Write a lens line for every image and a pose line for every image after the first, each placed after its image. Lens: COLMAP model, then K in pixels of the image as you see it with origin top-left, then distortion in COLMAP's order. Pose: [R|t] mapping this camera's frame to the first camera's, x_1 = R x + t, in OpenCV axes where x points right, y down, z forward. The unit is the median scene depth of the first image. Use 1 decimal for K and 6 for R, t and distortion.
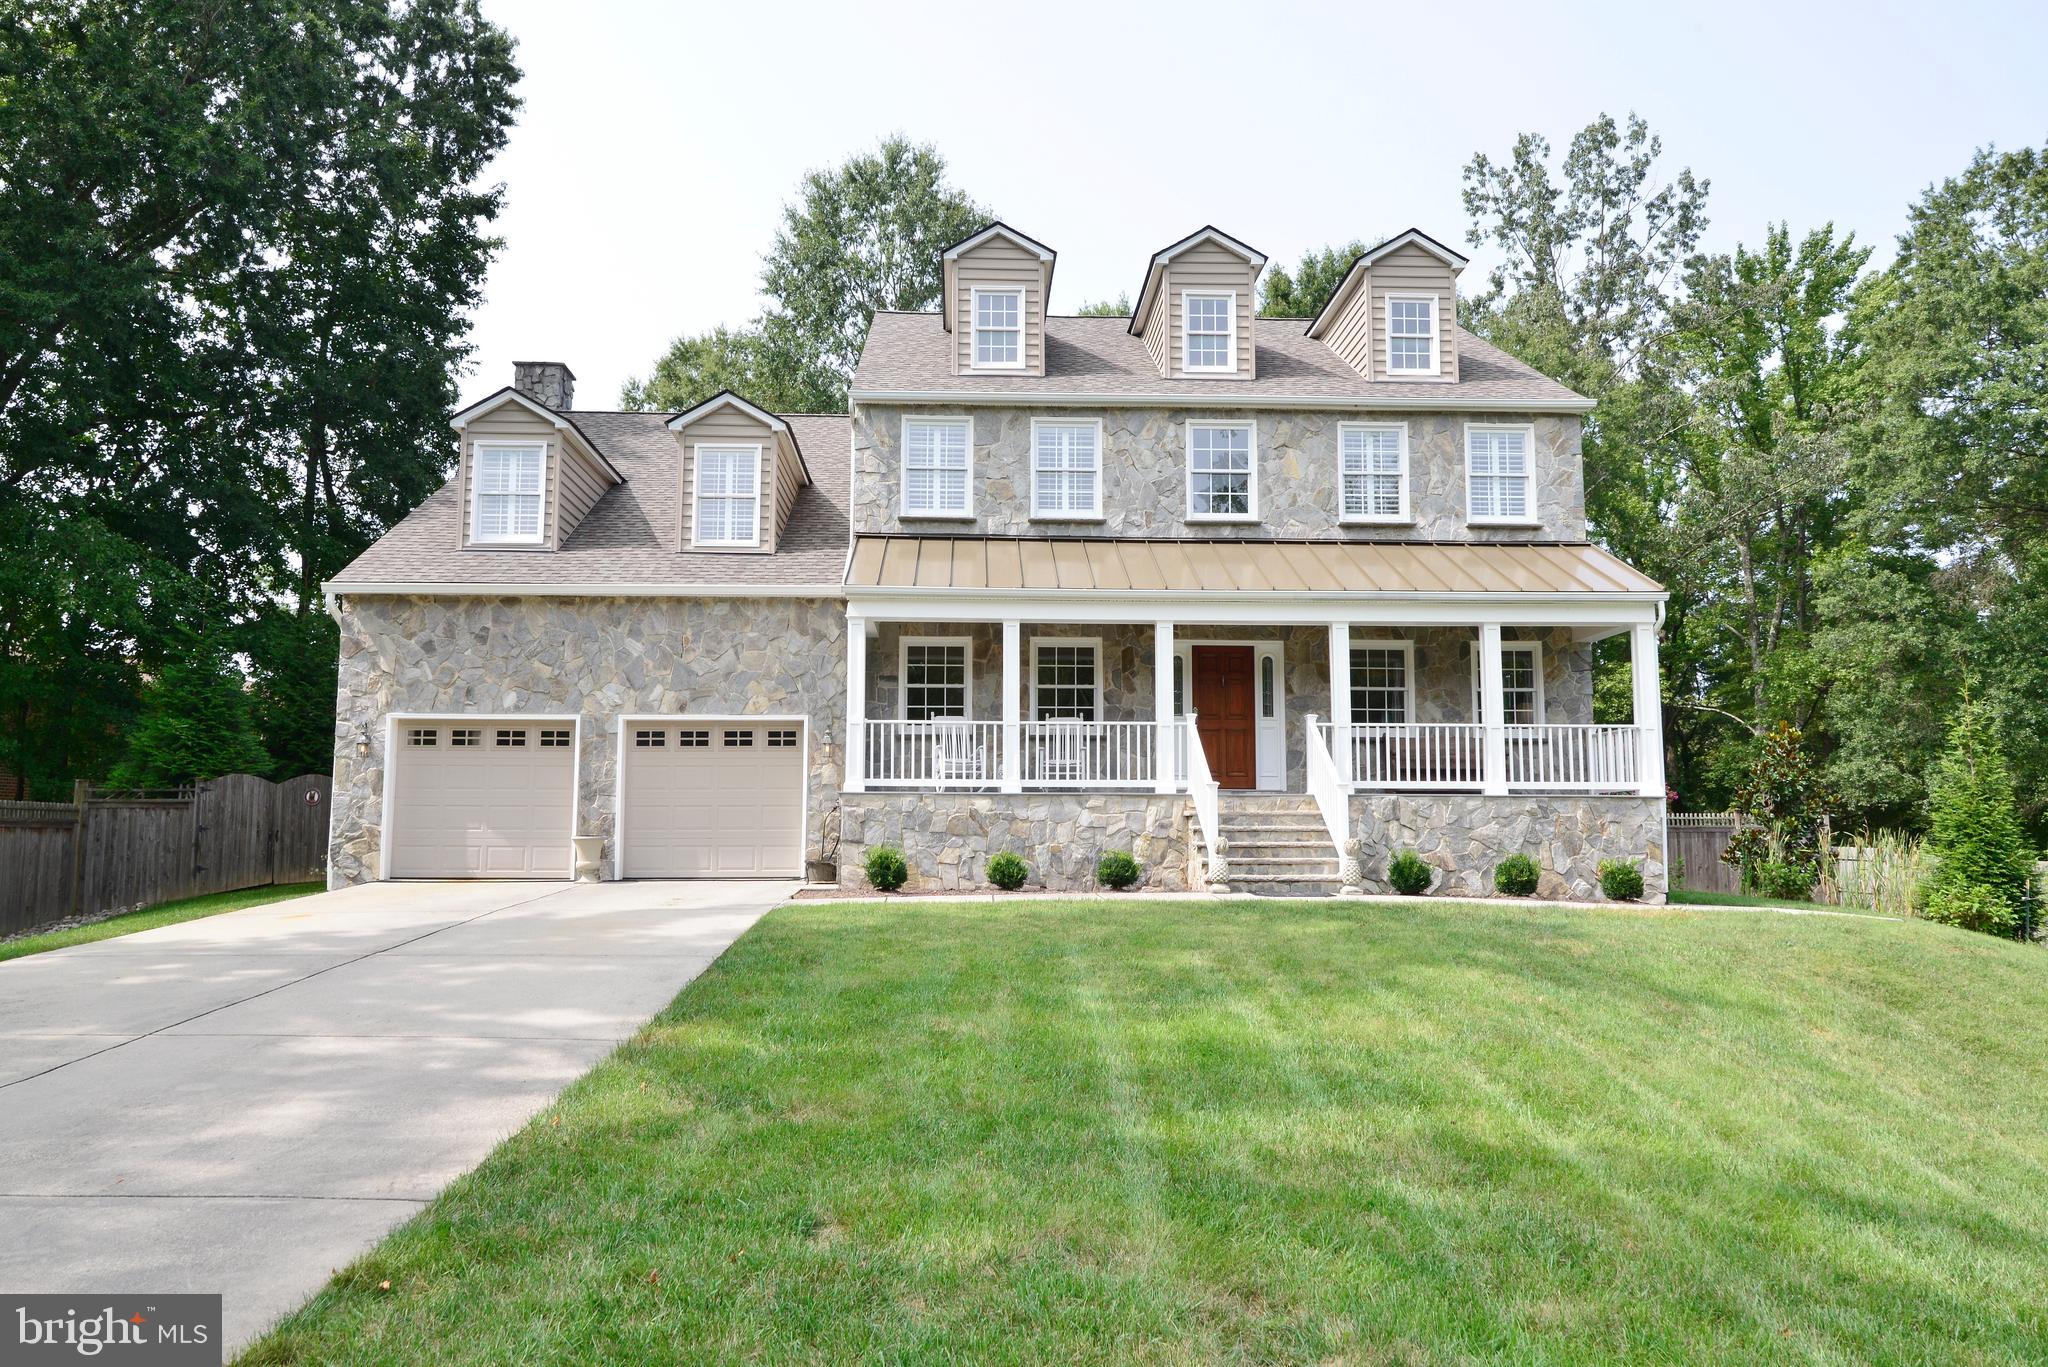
lens RADIAL K [[1510.9, 0, 1022.2], [0, 1510.9, 672.5], [0, 0, 1]] dist [-0.004033, -0.000997]
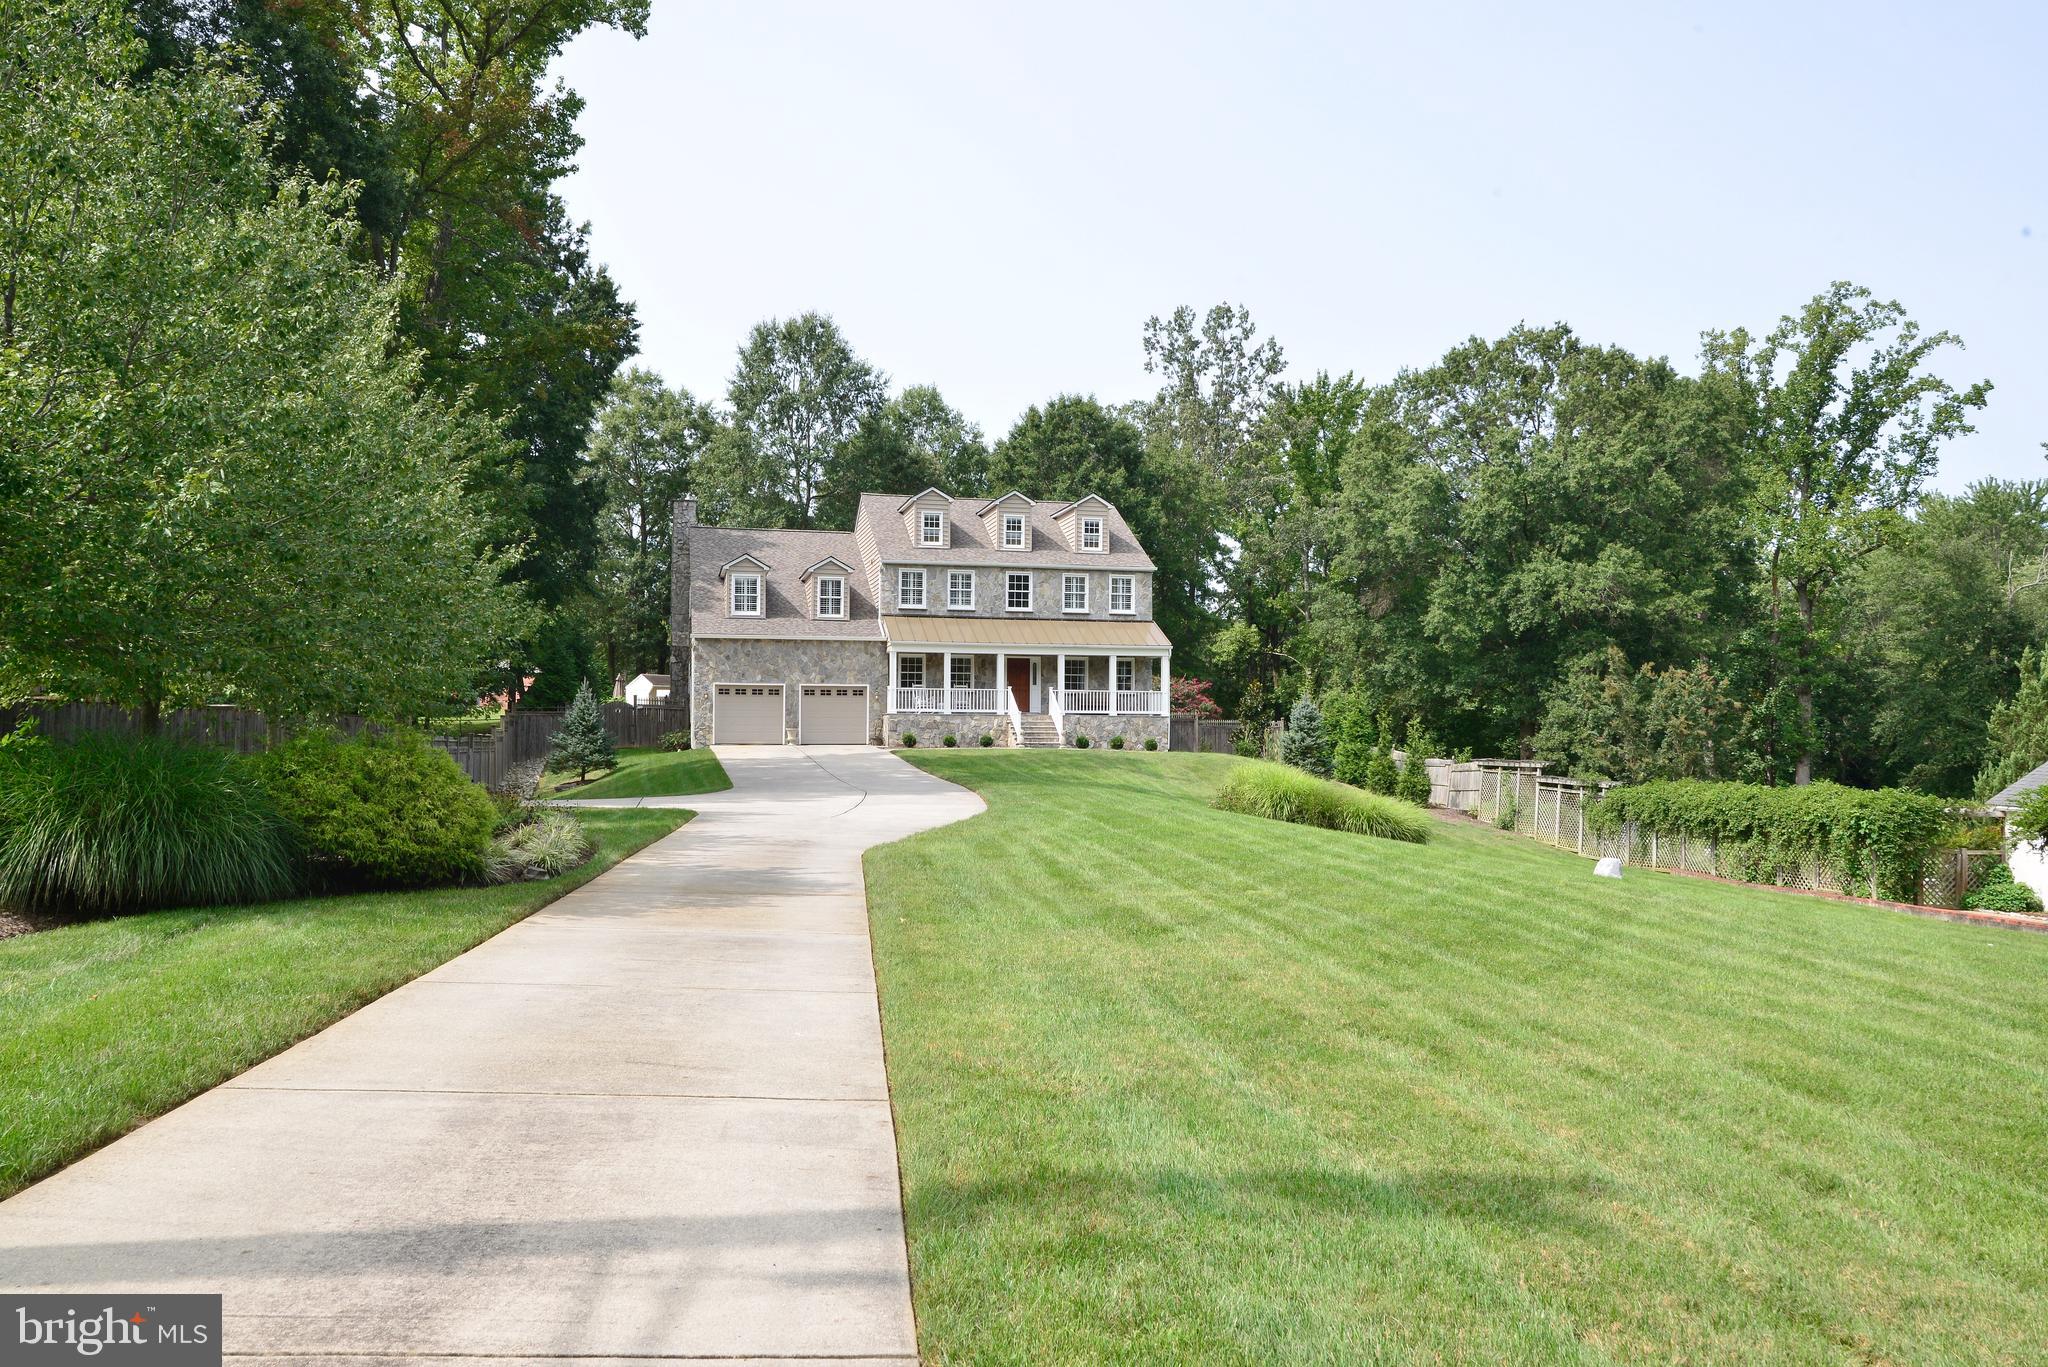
lens RADIAL K [[1660.2, 0, 1023.5], [0, 1660.2, 688.9], [0, 0, 1]] dist [0.001204, 0.000187]
pose [[0.983237, 0.007721, 0.182168, -0.410984], [-0.023118, 0.996319, 0.082548, -0.215694], [-0.180860, -0.085376, 0.979796, -1.968353]]
